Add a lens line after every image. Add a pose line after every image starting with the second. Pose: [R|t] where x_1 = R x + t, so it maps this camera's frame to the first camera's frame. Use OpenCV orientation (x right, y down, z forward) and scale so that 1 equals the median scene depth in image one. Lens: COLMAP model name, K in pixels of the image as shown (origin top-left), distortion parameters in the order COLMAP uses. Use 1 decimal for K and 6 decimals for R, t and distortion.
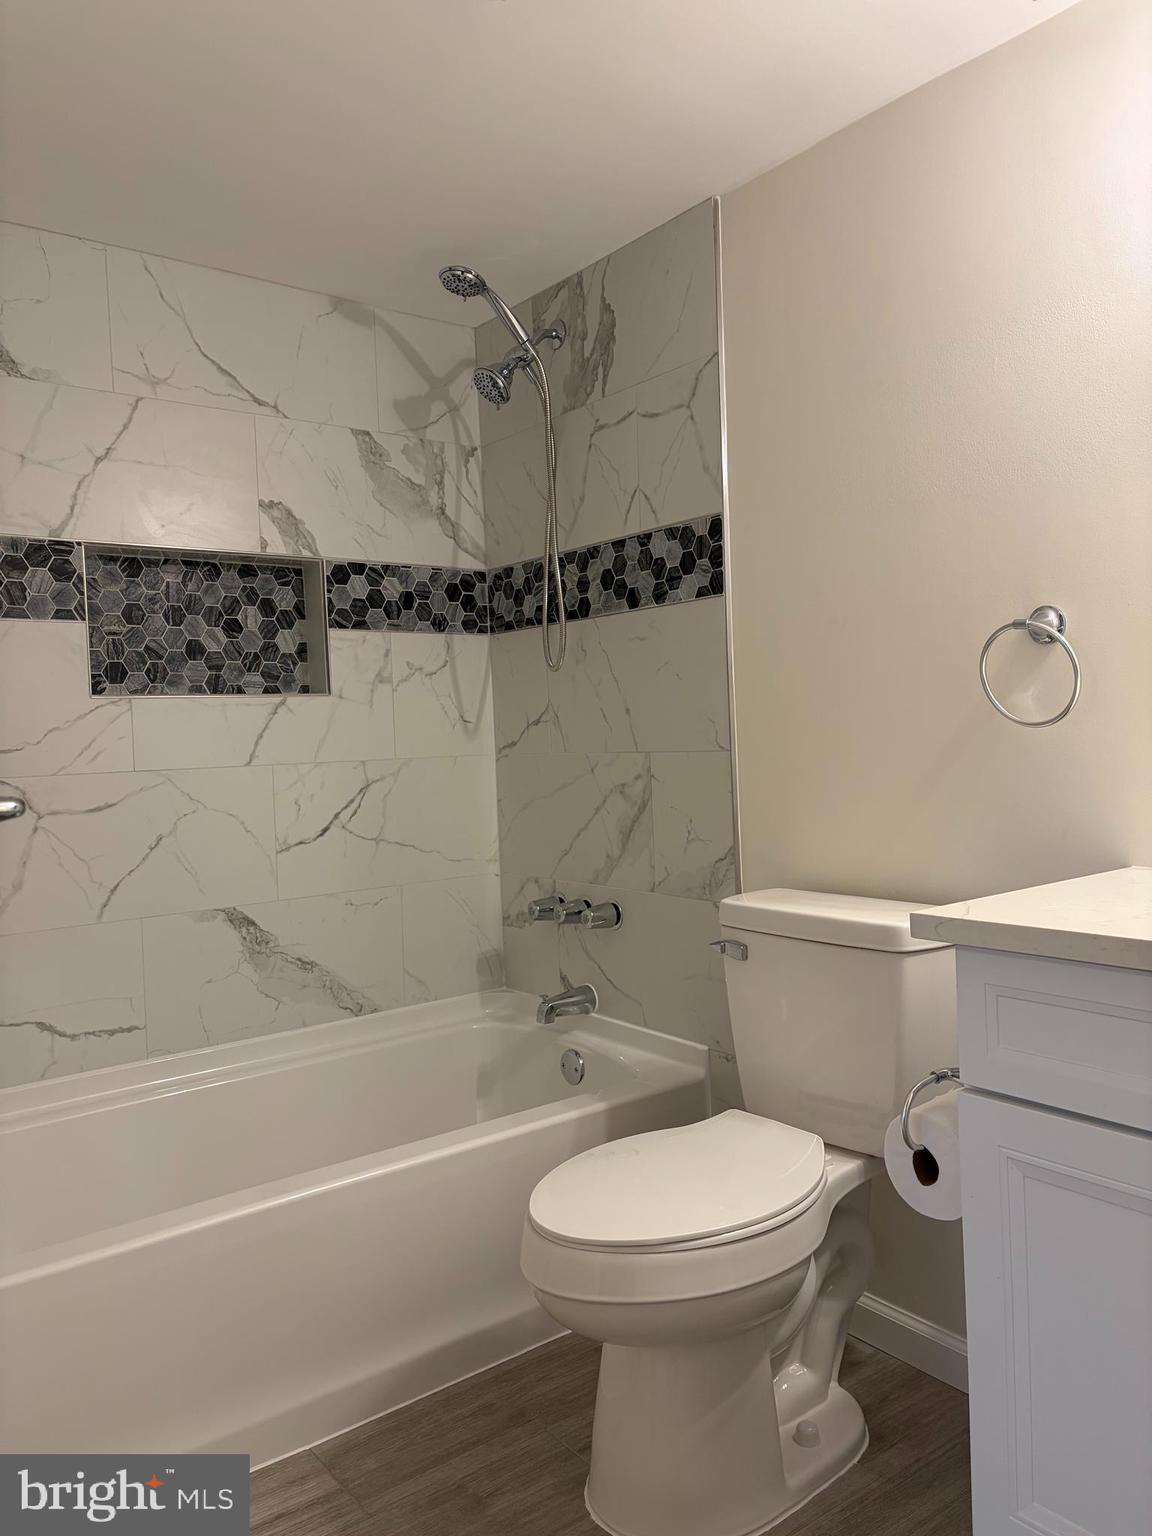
lens RADIAL K [[1163.0, 0, 618.7], [0, 1163.0, 768.7], [0, 0, 1]] dist [0.161106, -0.313739]
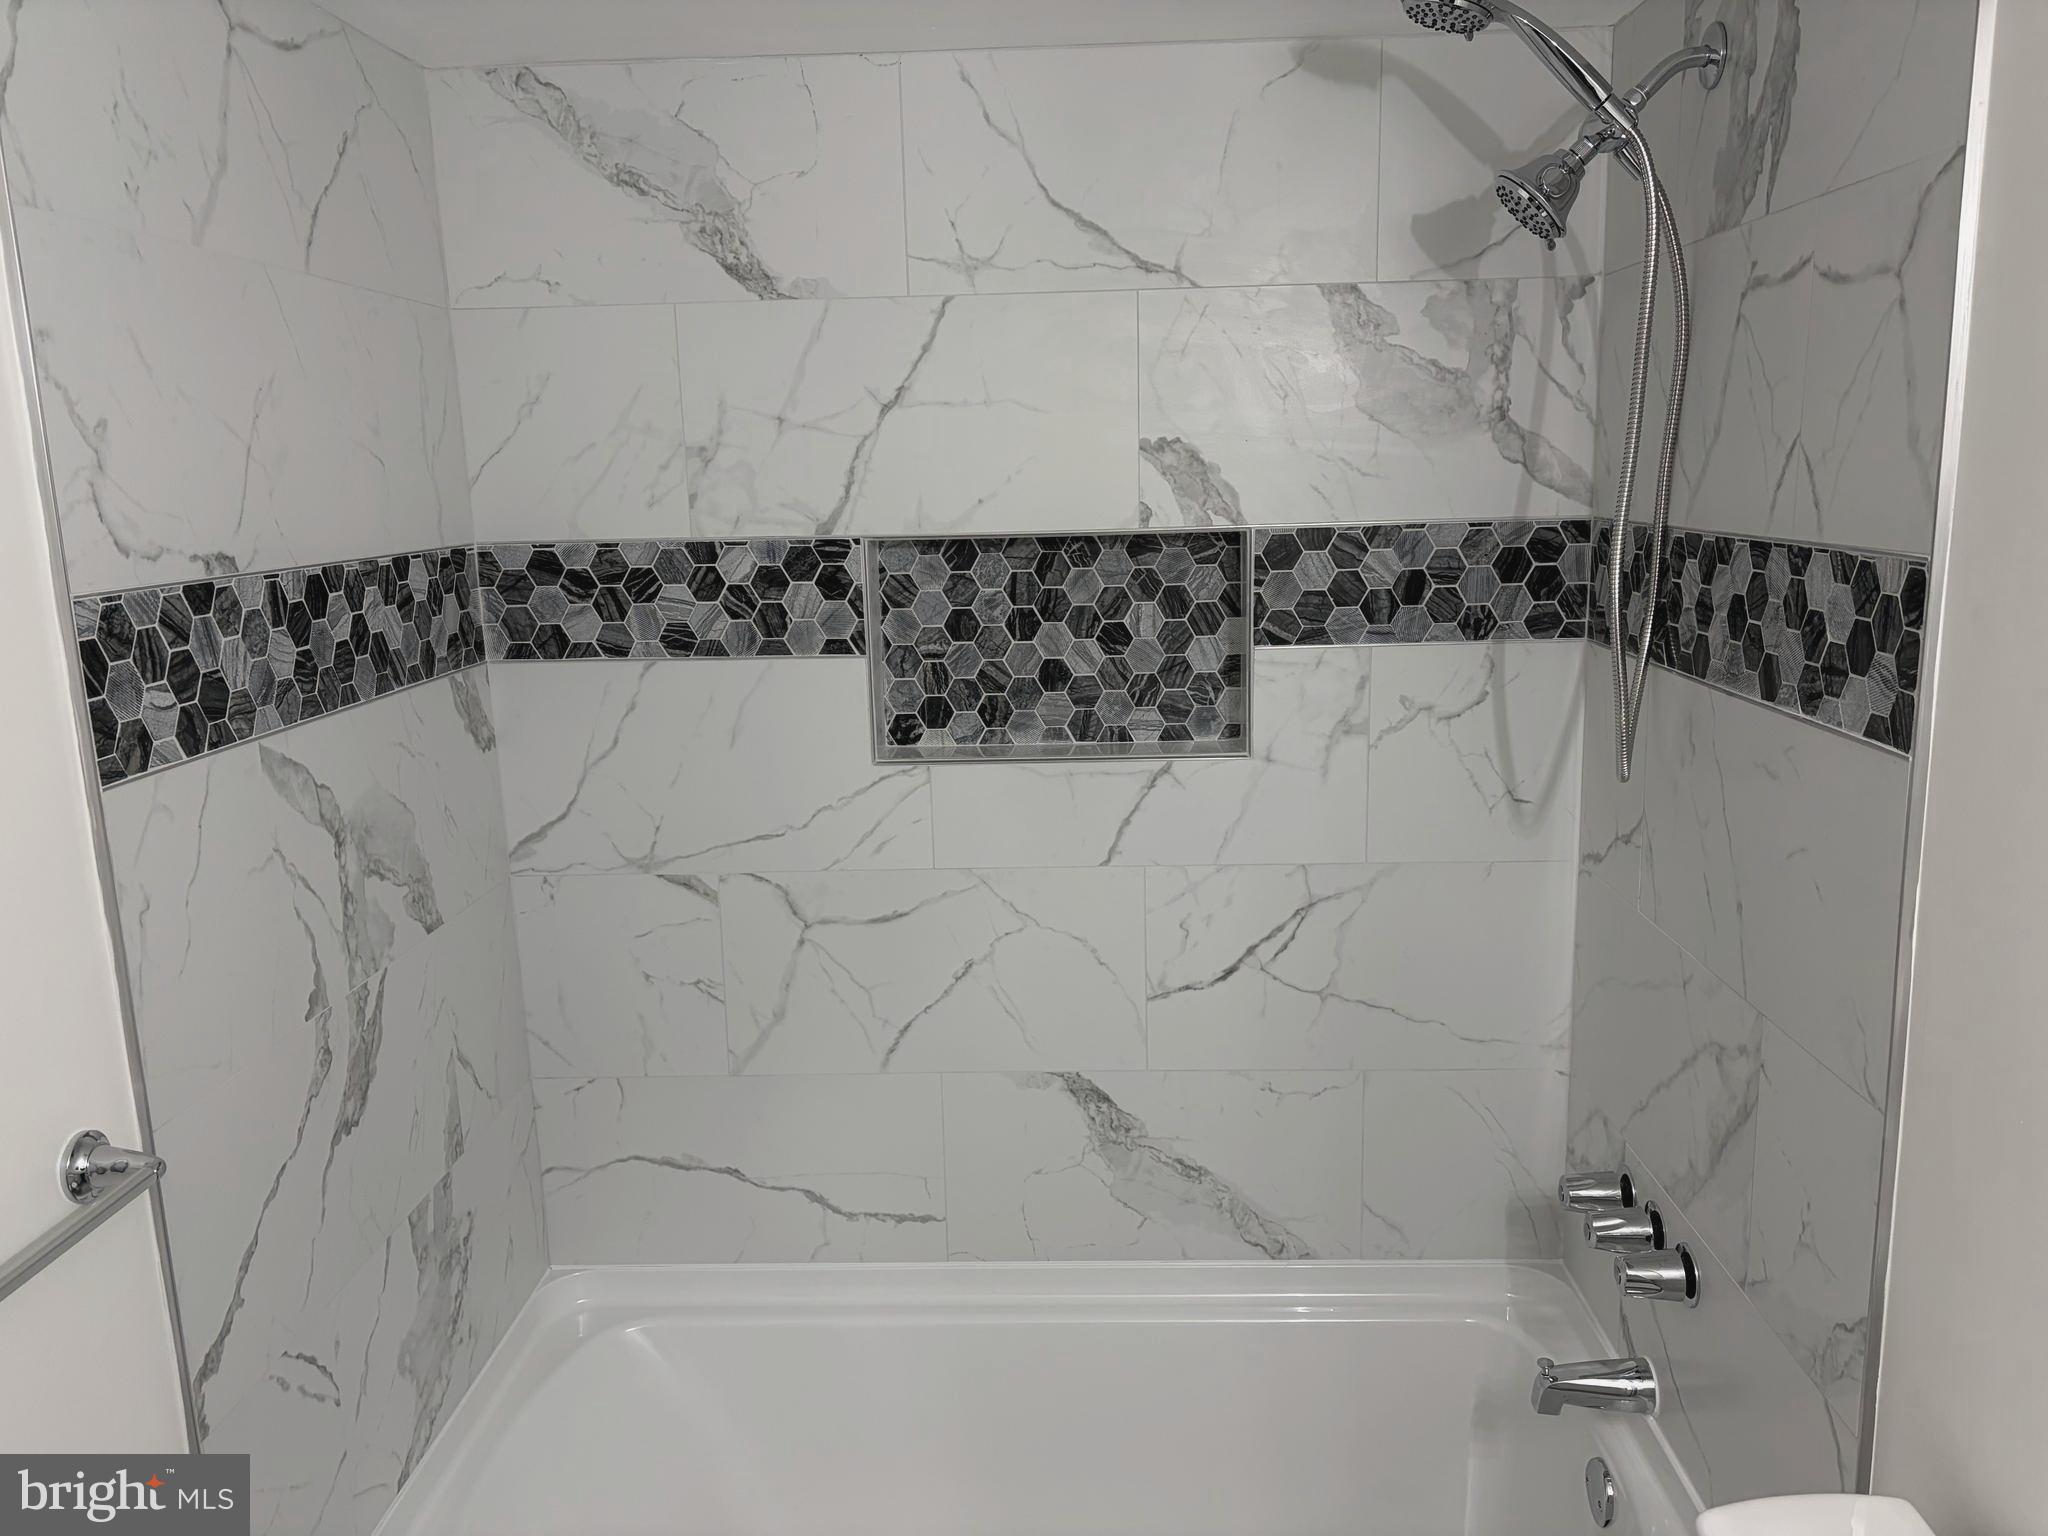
lens RADIAL K [[1593.7, 0, 1028.2], [0, 1593.7, 795.5], [0, 0, 1]] dist [0.114933, -0.118013]
pose [[0.761850, 0.155768, -0.628746, 0.184443], [-0.034898, 0.979116, 0.200284, -0.205229], [0.646813, -0.130644, 0.751376, 0.320745]]
